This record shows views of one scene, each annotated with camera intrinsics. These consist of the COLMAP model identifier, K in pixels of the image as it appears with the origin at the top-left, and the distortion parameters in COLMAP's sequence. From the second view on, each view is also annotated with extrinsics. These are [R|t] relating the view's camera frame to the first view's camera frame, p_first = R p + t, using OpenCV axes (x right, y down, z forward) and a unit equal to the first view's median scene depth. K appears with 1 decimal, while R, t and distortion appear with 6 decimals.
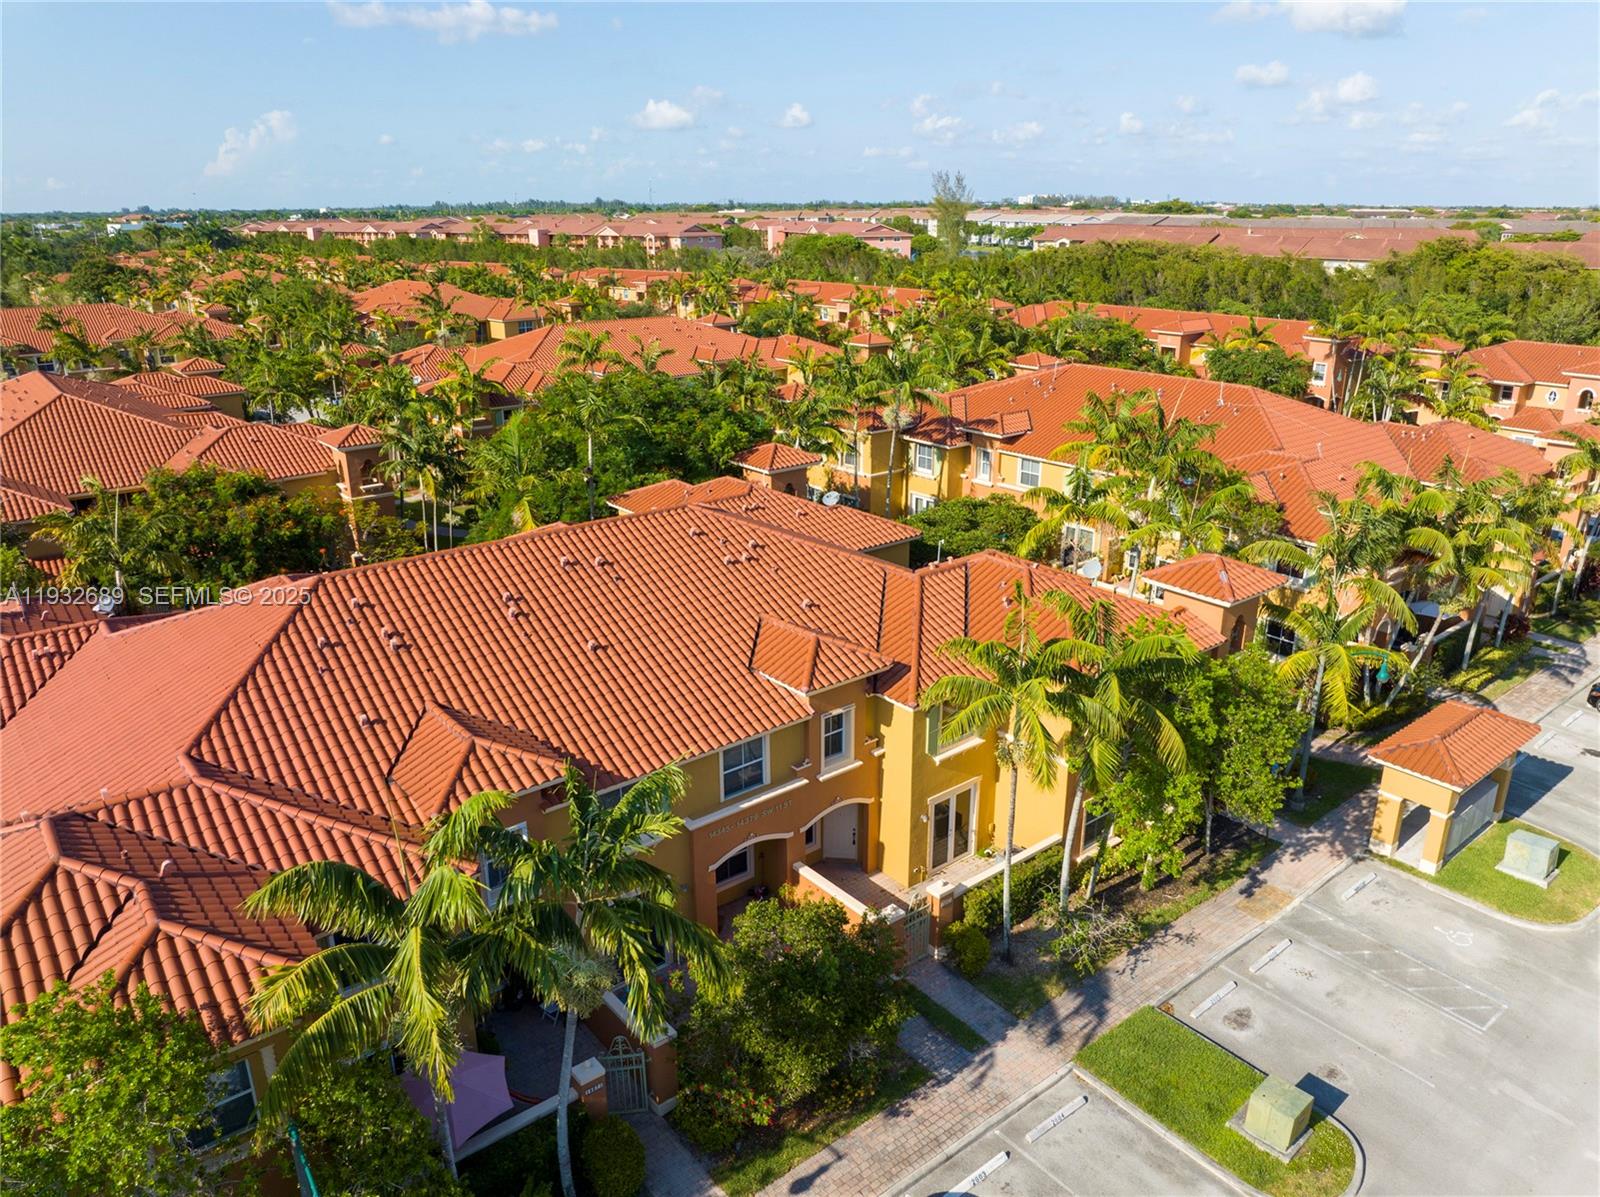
lens RADIAL K [[1120.1, 0, 800.0], [0, 1120.1, 598.5], [0, 0, 1]] dist [-0.030977, 0.003857]
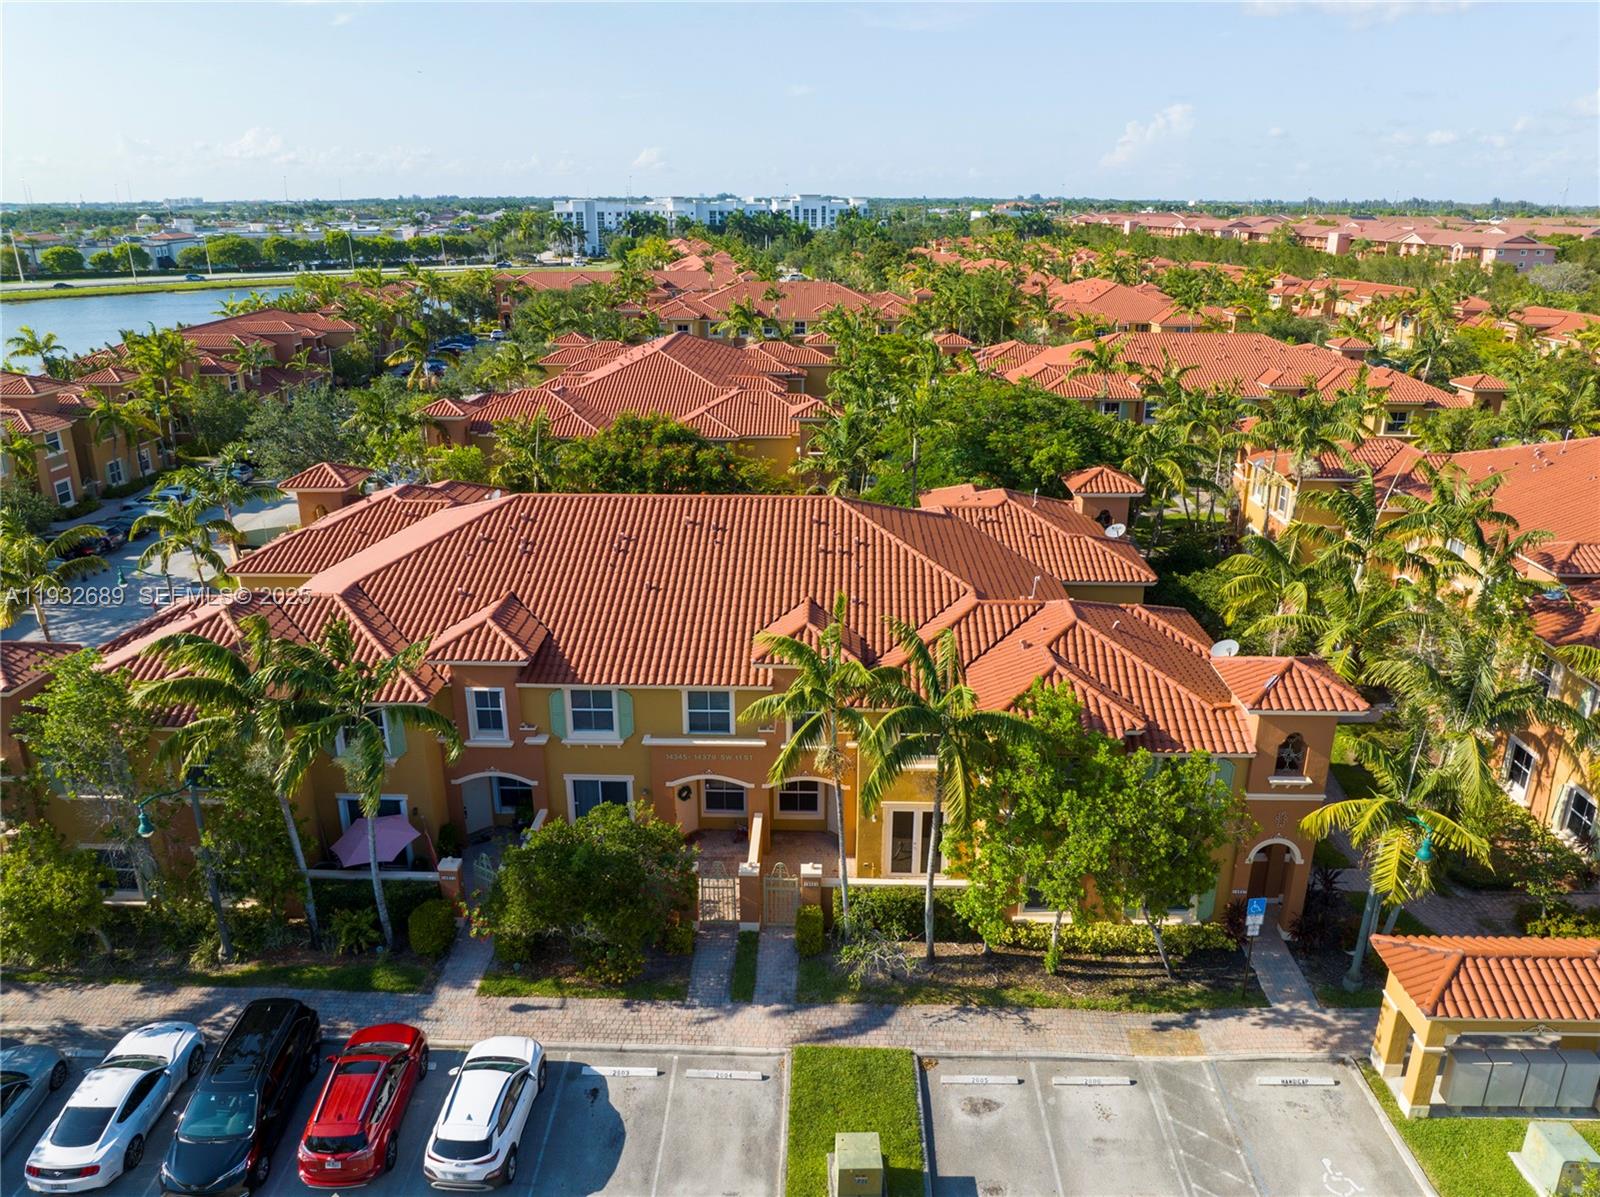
lens RADIAL K [[1136.3, 0, 800.0], [0, 1136.3, 598.5], [0, 0, 1]] dist [-0.035243, 0.000279]
pose [[0.765398, 0.223740, -0.603413, 0.614173], [-0.223555, 0.971667, 0.076717, -0.067231], [0.603481, 0.076177, 0.793730, 0.084597]]
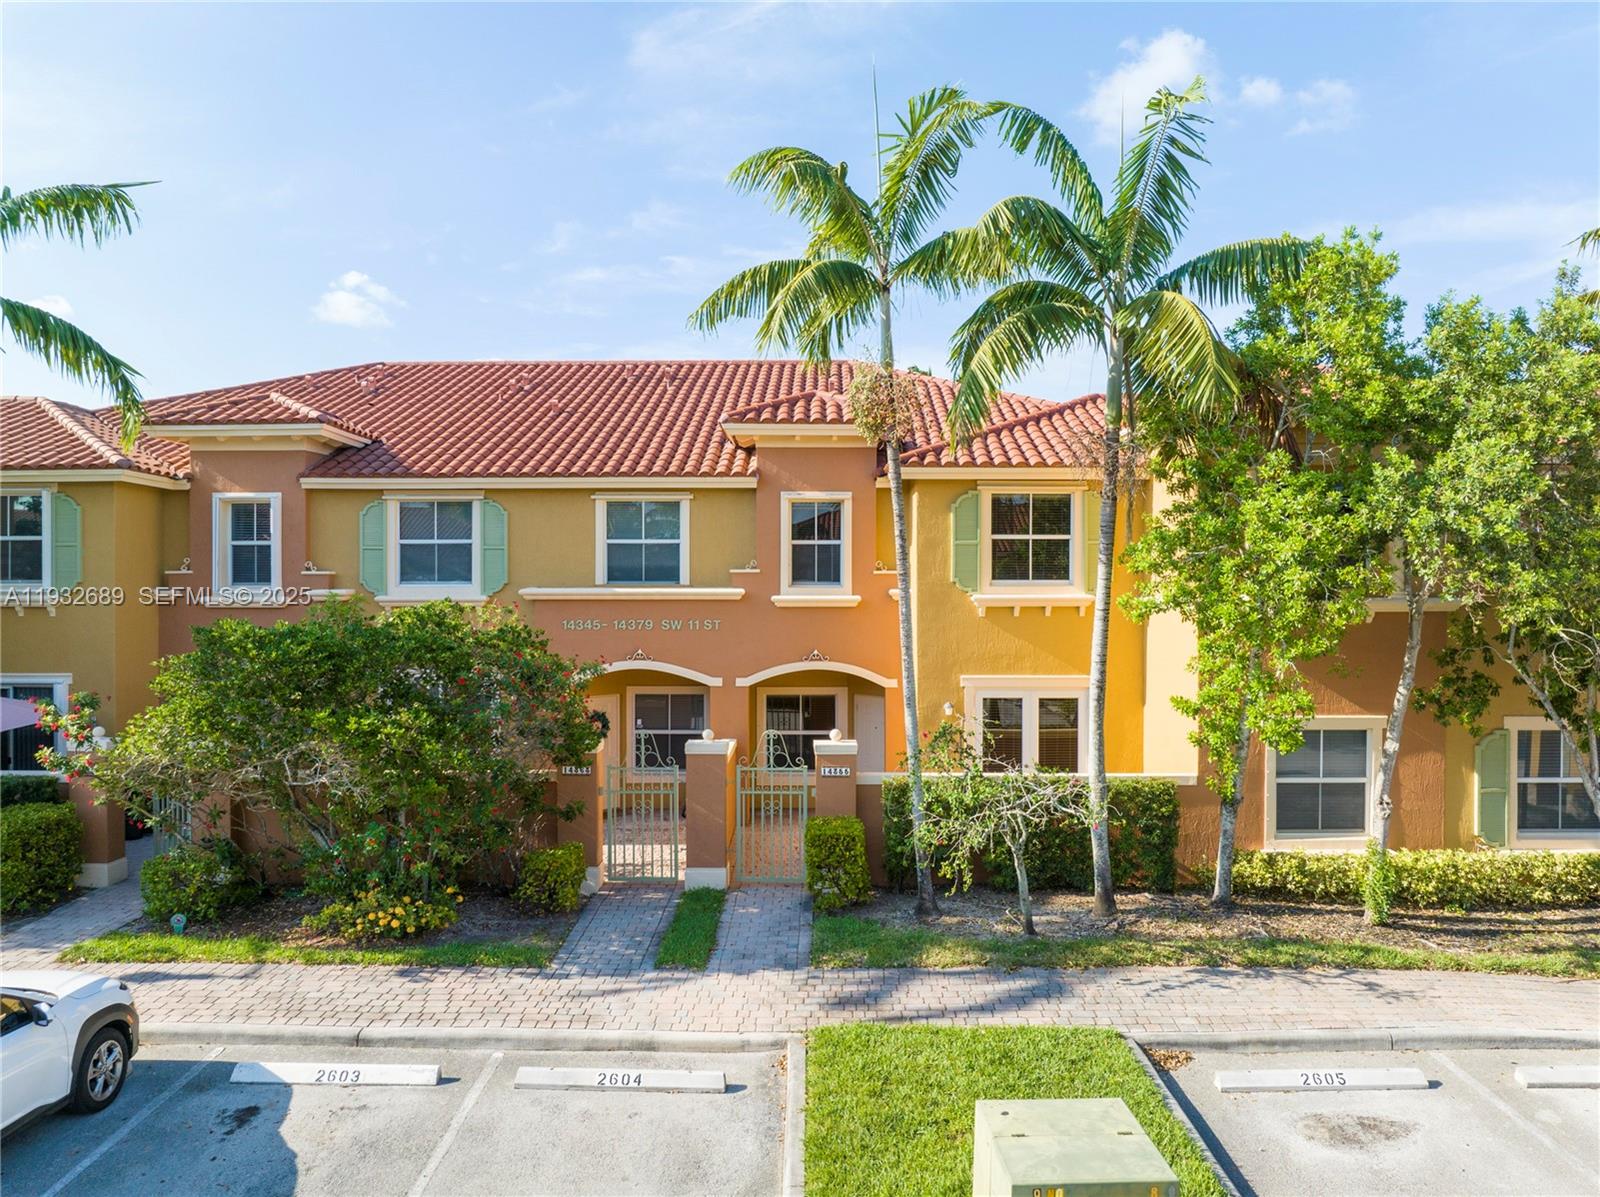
lens RADIAL K [[1136.3, 0, 800.0], [0, 1136.3, 598.5], [0, 0, 1]] dist [-0.035243, 0.000279]
pose [[0.776020, 0.016798, -0.630484, 0.381973], [-0.216014, 0.946265, -0.240666, 0.277305], [0.592563, 0.322955, 0.737950, 0.486690]]
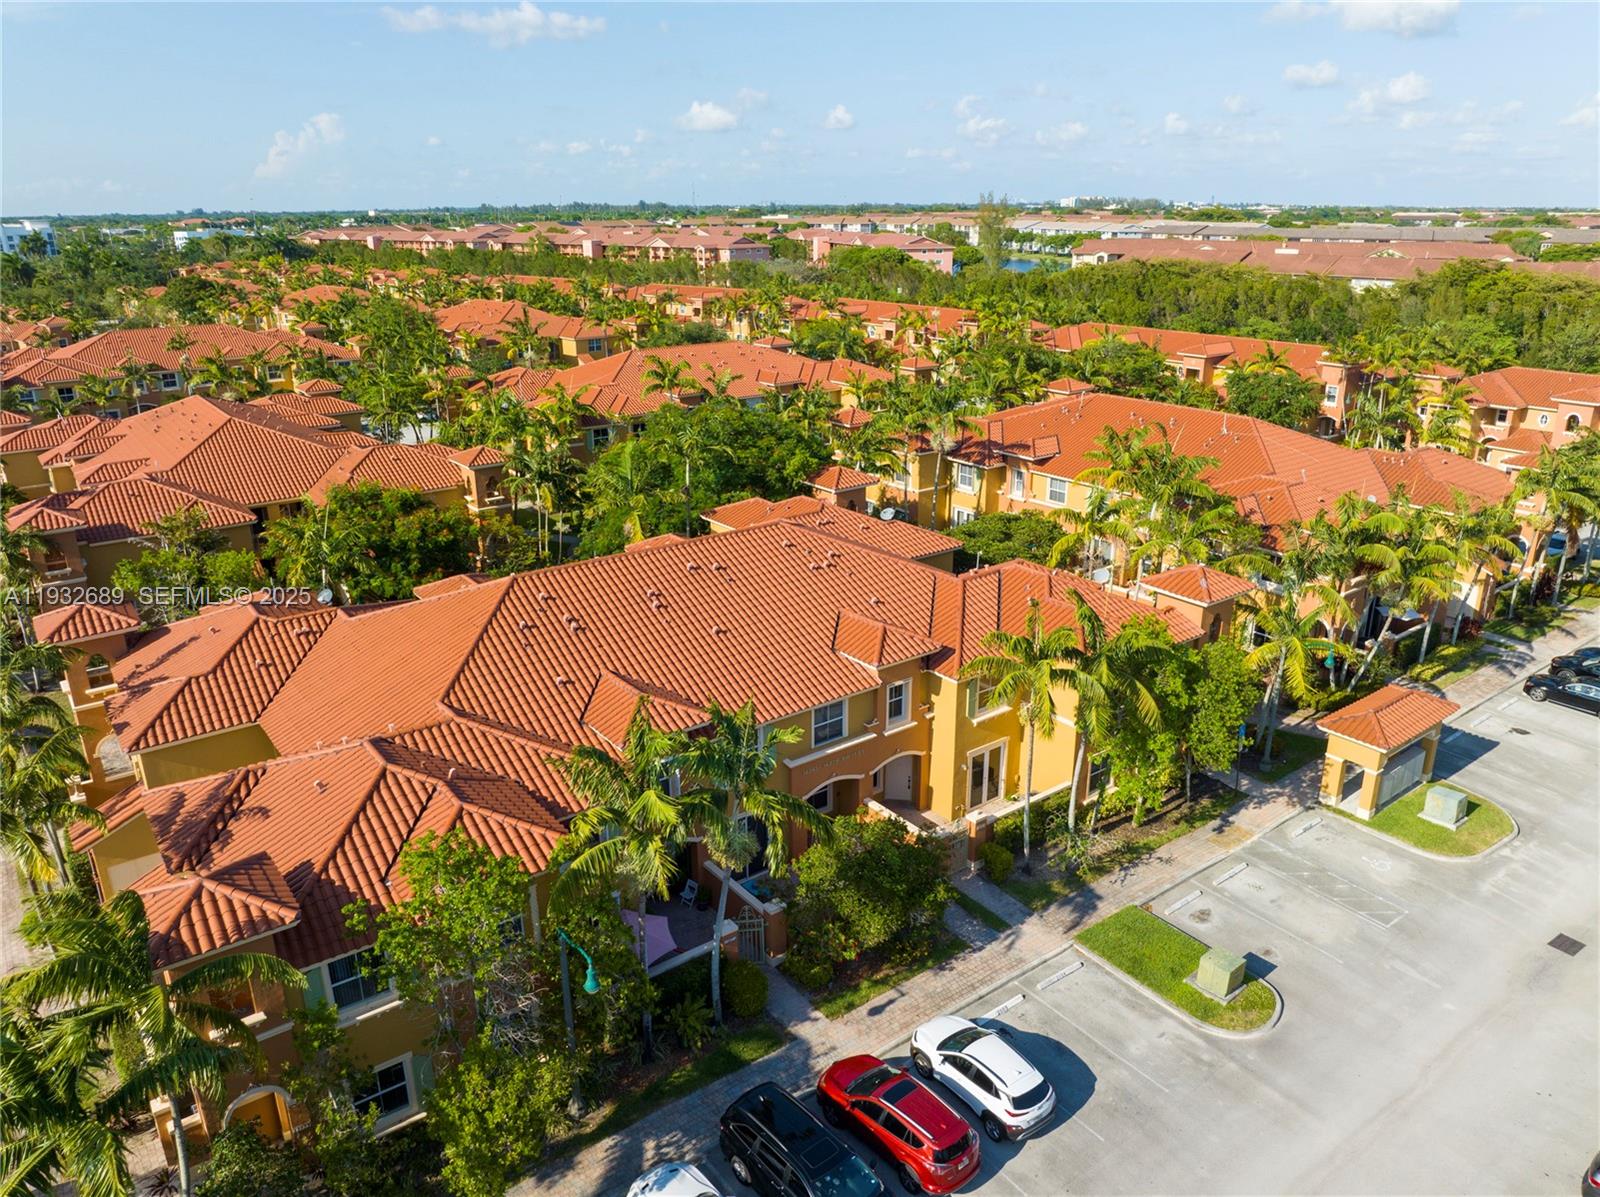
lens RADIAL K [[1113.4, 0, 800.0], [0, 1113.4, 598.5], [0, 0, 1]] dist [-0.026209, 0.001175]
pose [[0.999369, 0.010017, -0.034075, -0.034920], [-0.010040, 0.999949, -0.000487, 0.003308], [0.034069, 0.000829, 0.999419, -0.276198]]
